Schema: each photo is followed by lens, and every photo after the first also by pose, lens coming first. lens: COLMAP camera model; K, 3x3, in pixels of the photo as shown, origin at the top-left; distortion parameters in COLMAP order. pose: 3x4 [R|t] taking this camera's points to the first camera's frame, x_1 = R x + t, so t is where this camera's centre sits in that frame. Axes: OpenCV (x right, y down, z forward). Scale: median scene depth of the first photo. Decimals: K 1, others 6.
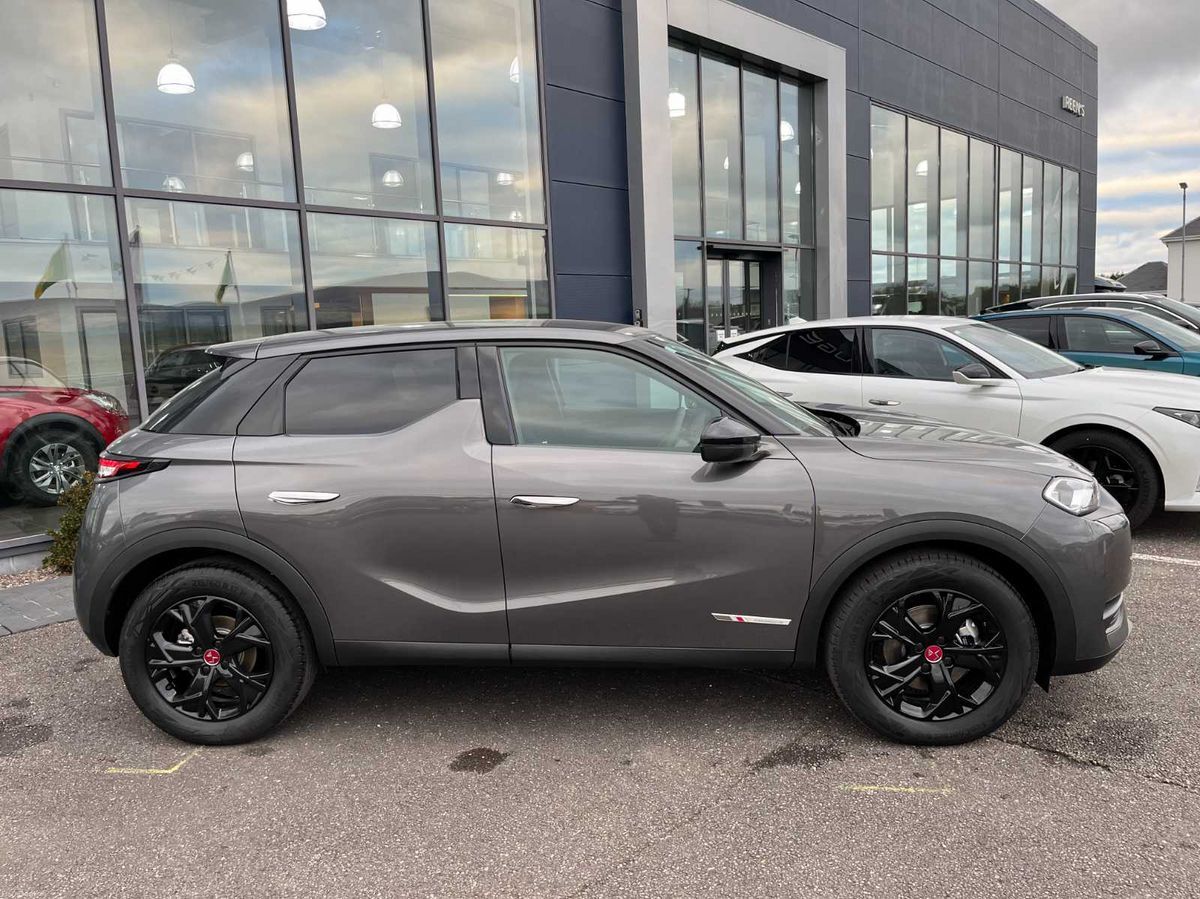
lens RADIAL K [[910.5, 0, 600.0], [0, 910.5, 449.5], [0, 0, 1]] dist [0.051716, -0.089355]
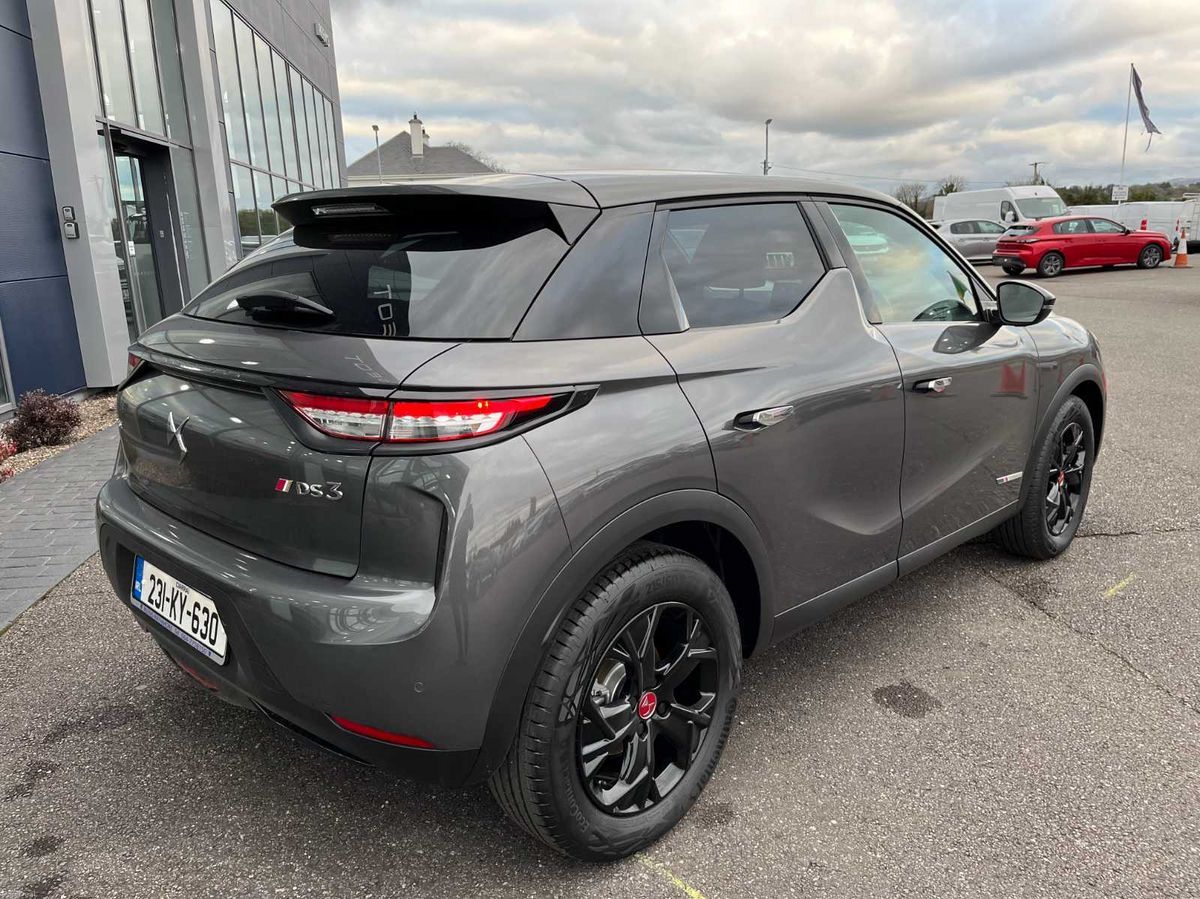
lens RADIAL K [[910.5, 0, 600.0], [0, 910.5, 449.5], [0, 0, 1]] dist [0.051716, -0.089355]
pose [[0.638417, -0.149557, 0.755021, -0.913227], [0.096181, 0.988753, 0.114529, -0.013061], [-0.763658, -0.000499, 0.645621, 0.664047]]
